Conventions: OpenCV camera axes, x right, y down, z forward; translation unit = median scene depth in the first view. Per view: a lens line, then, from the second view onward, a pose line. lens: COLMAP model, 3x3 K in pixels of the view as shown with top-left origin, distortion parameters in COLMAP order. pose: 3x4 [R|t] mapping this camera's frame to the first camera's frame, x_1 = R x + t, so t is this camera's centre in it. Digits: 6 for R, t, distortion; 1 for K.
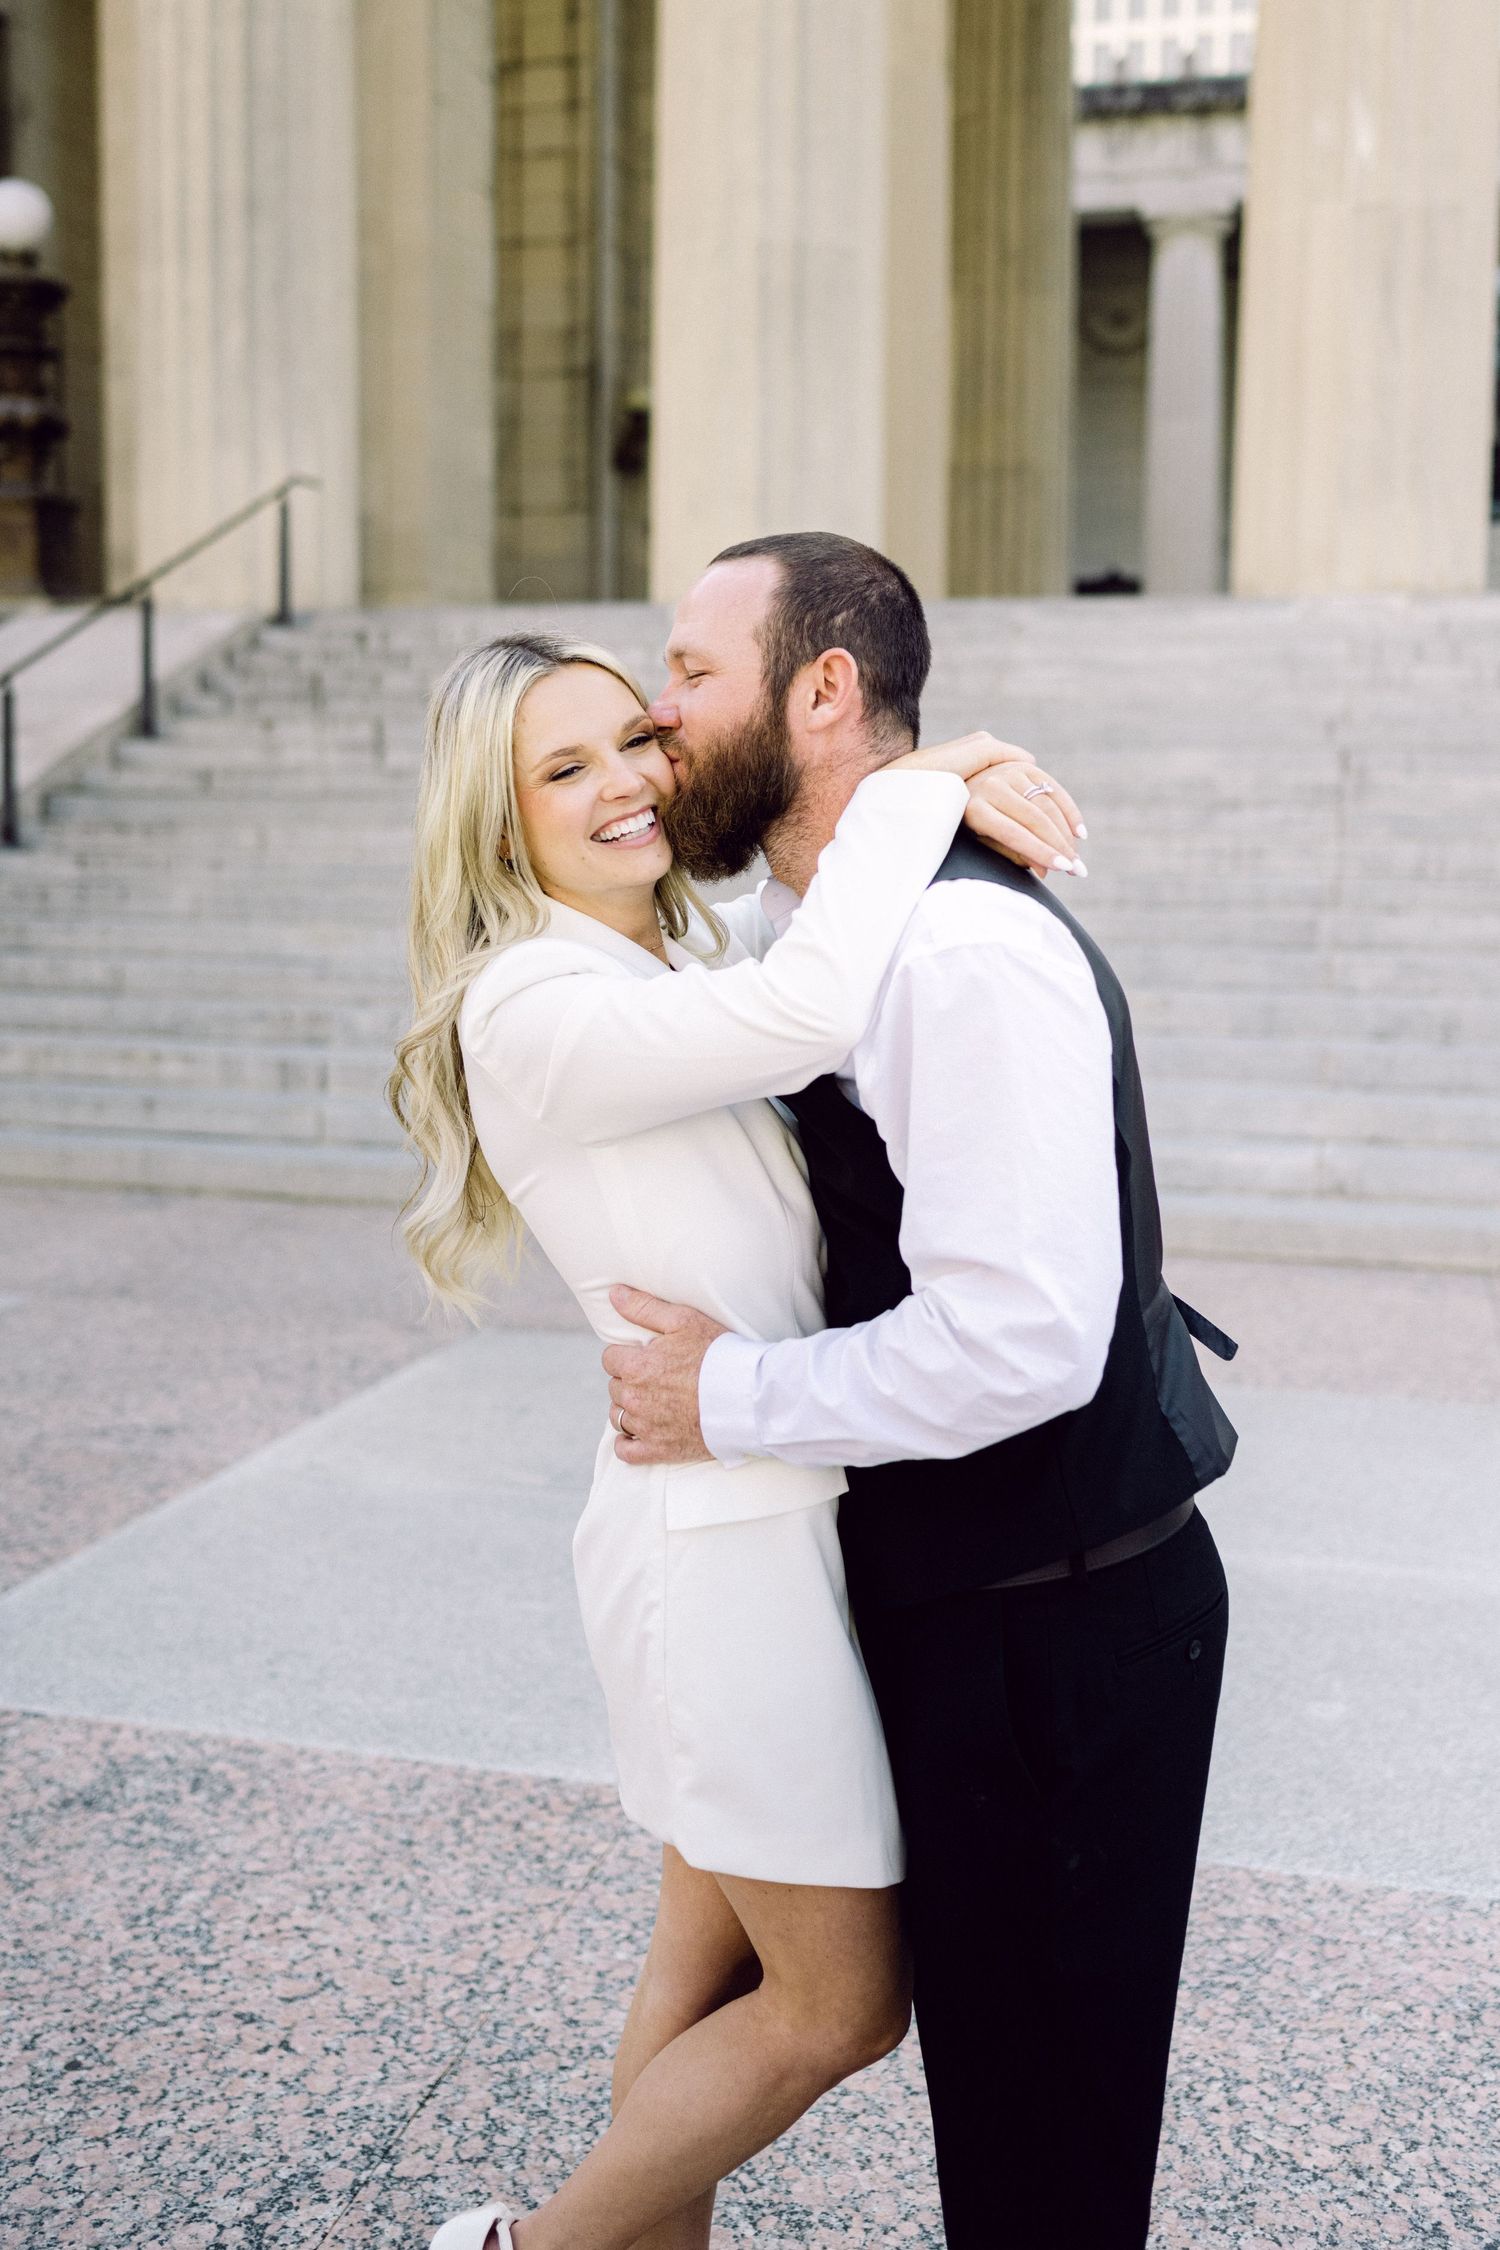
lens RADIAL K [[2294.5, 0, 738.8], [0, 2294.5, 1008.7], [0, 0, 1]] dist [0.000148, 0.018497]
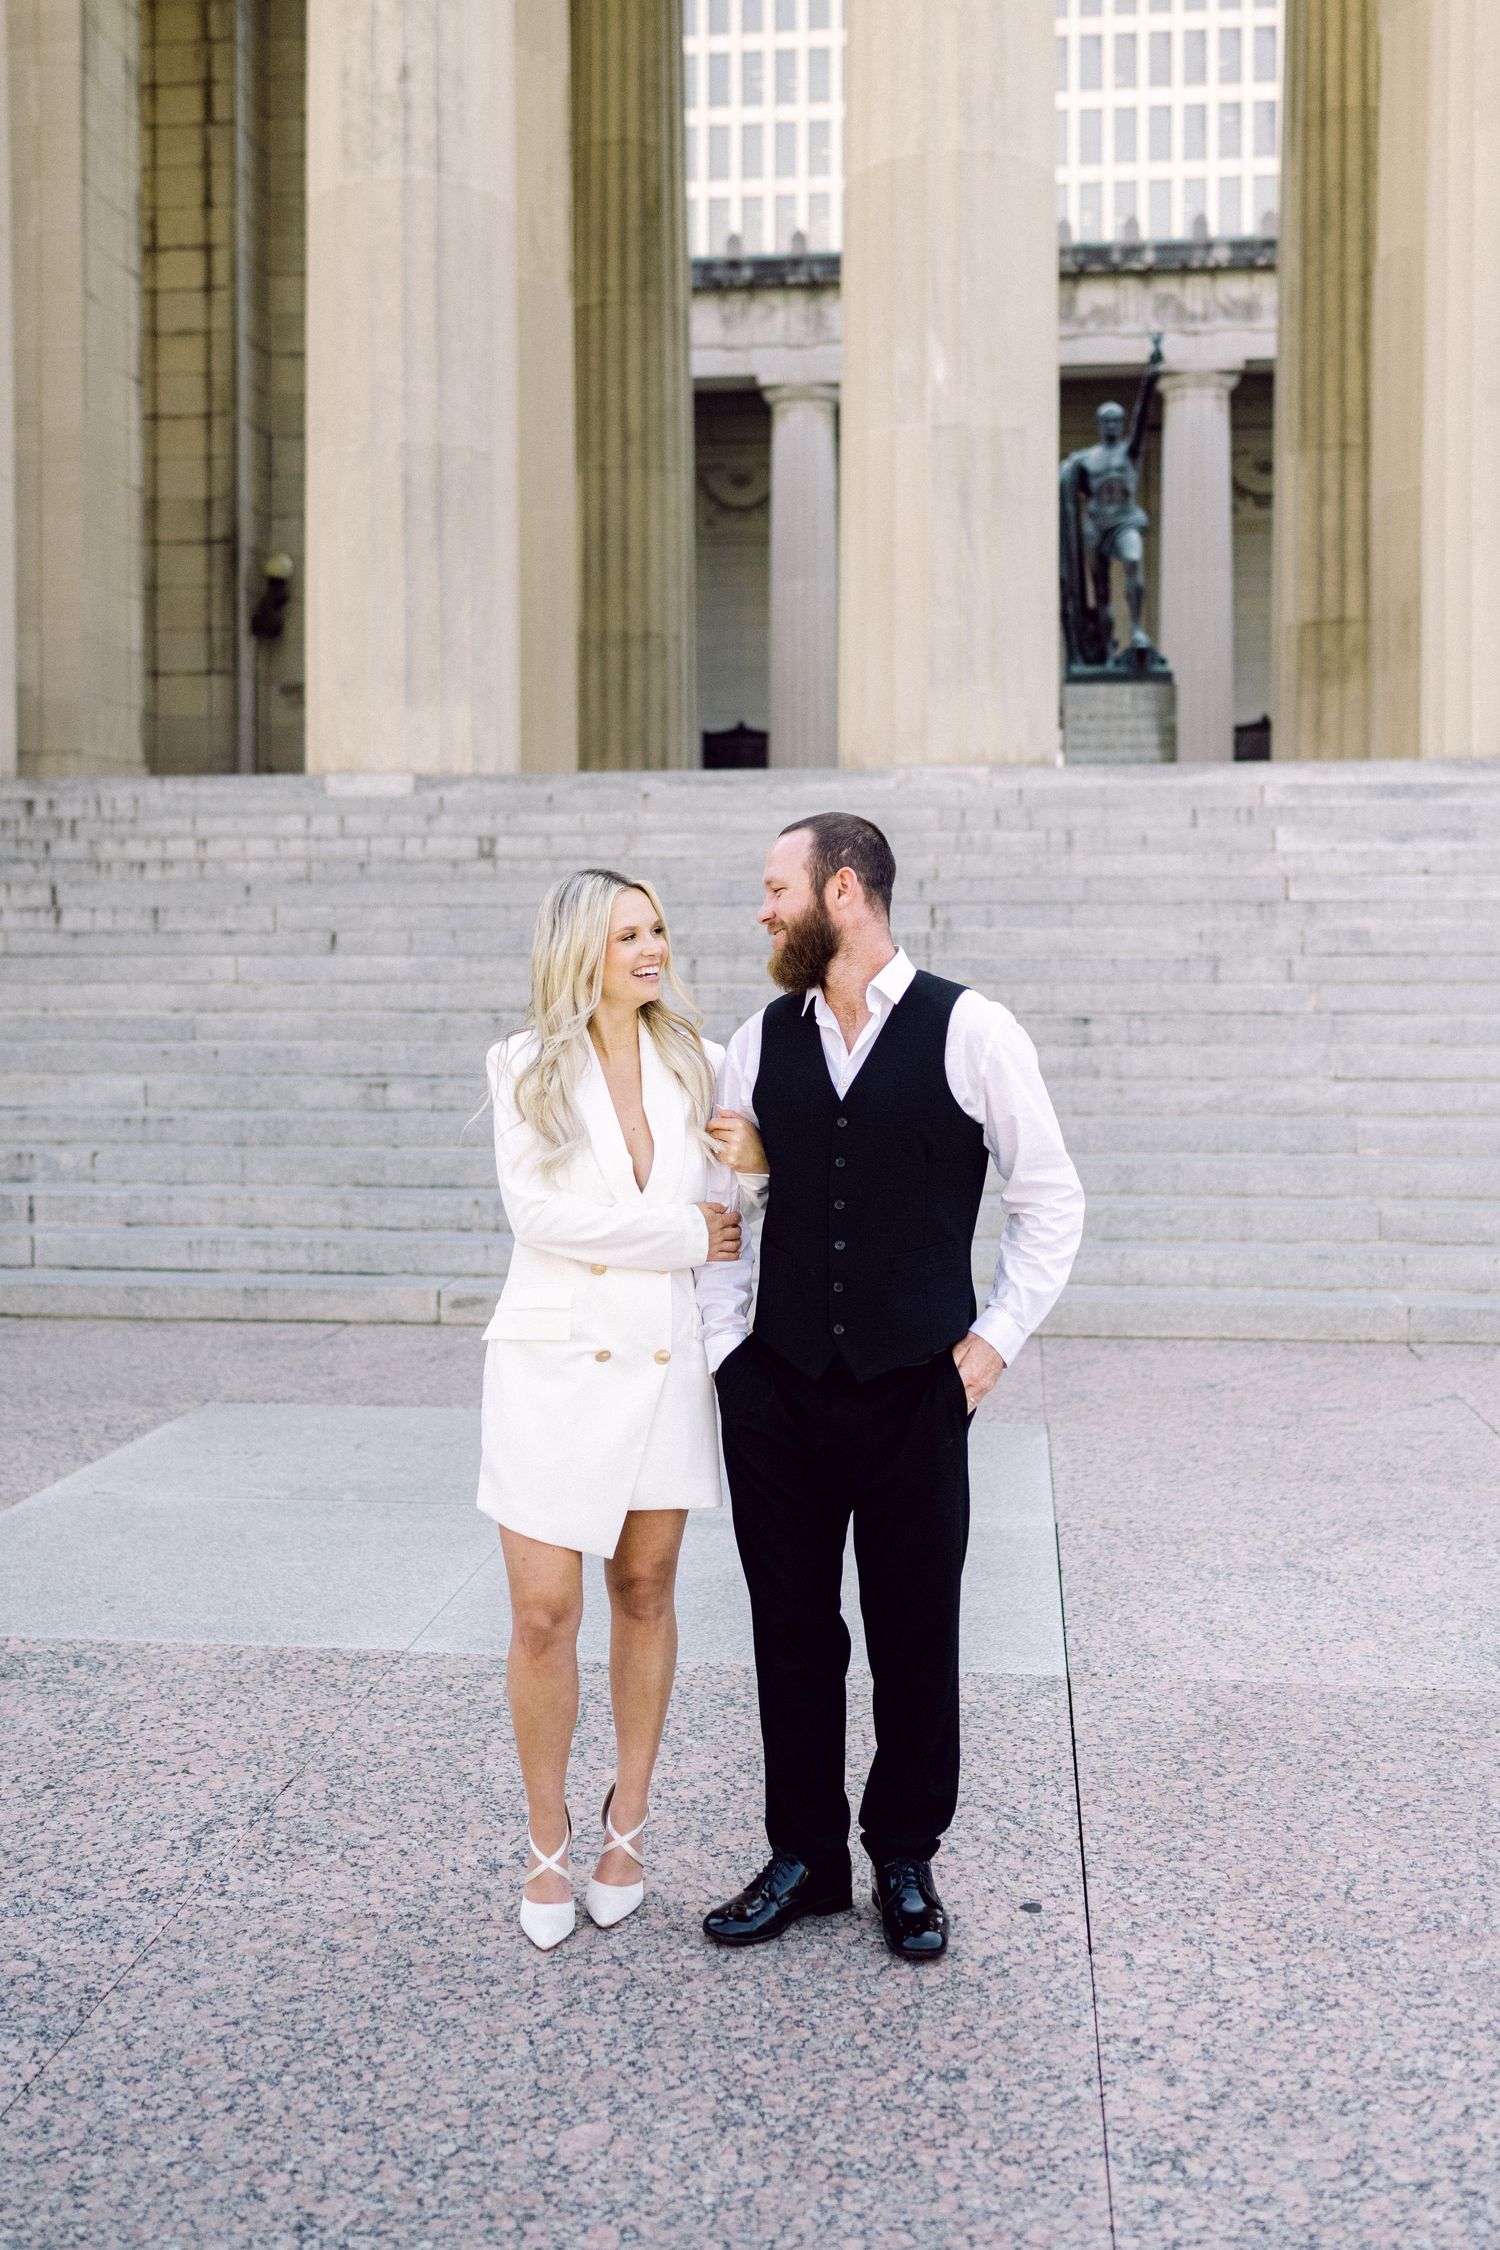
lens RADIAL K [[2403.8, 0, 664.5], [0, 2403.8, 988.8], [0, 0, 1]] dist [0.002643, 0.001505]
pose [[0.992094, -0.013919, 0.124719, -0.019062], [0.023223, 0.997028, -0.073461, 0.014271], [-0.123326, 0.075777, 0.989469, -0.173640]]
